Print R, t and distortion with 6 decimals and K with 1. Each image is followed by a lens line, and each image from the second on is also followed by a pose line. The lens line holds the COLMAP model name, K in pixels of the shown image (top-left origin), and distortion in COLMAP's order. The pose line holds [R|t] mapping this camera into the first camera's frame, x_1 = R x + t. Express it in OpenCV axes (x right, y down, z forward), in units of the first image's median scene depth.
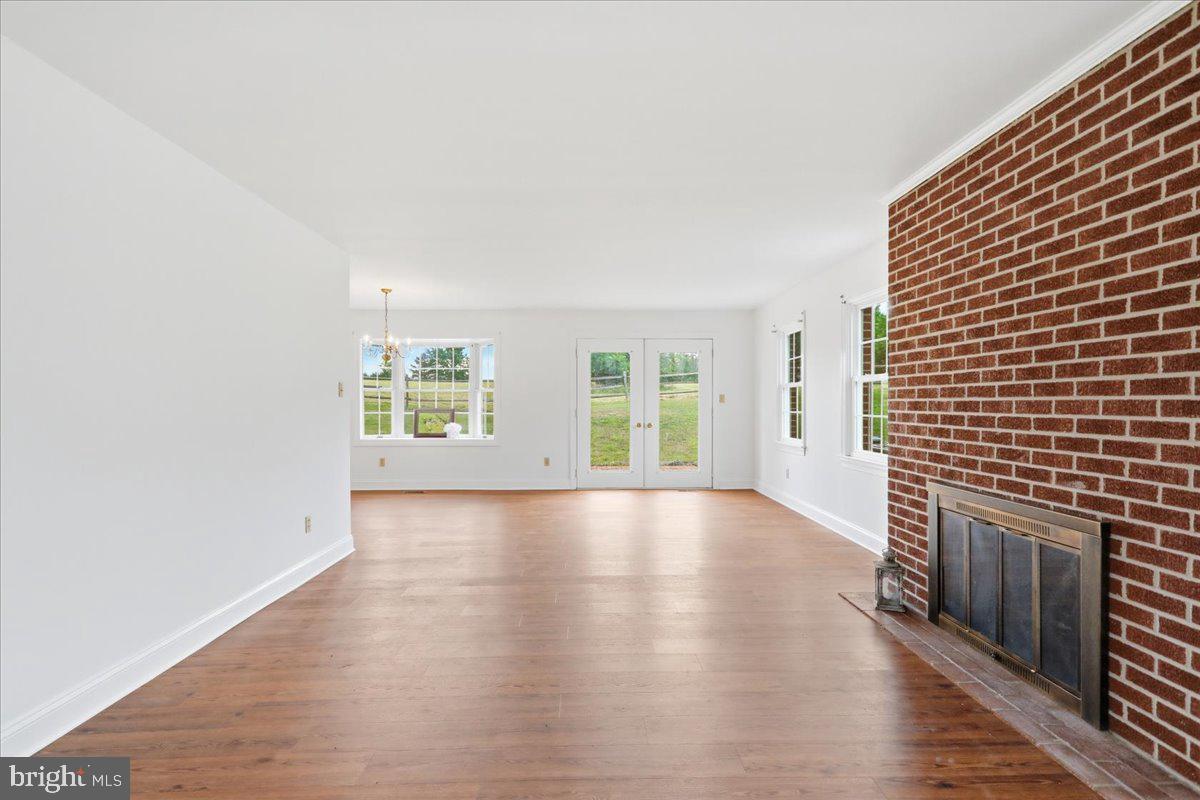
lens RADIAL K [[576.2, 0, 602.2], [0, 576.2, 410.3], [0, 0, 1]] dist [0.001683, 0.000907]
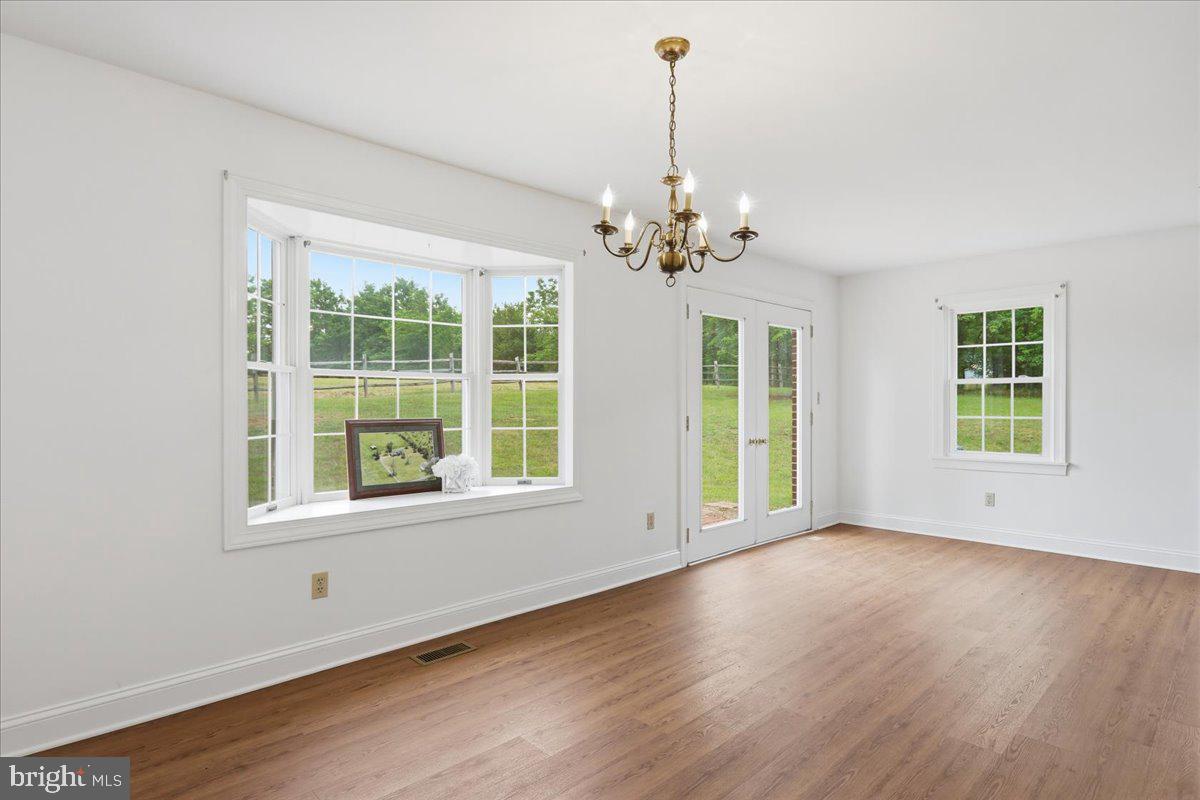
lens RADIAL K [[584.0, 0, 594.4], [0, 584.0, 397.6], [0, 0, 1]] dist [0.000953, 0.000868]
pose [[0.761139, 0.009524, 0.648519, -1.504066], [0.011332, 0.999544, -0.027980, -0.020840], [-0.648490, 0.028646, 0.760684, 2.017426]]
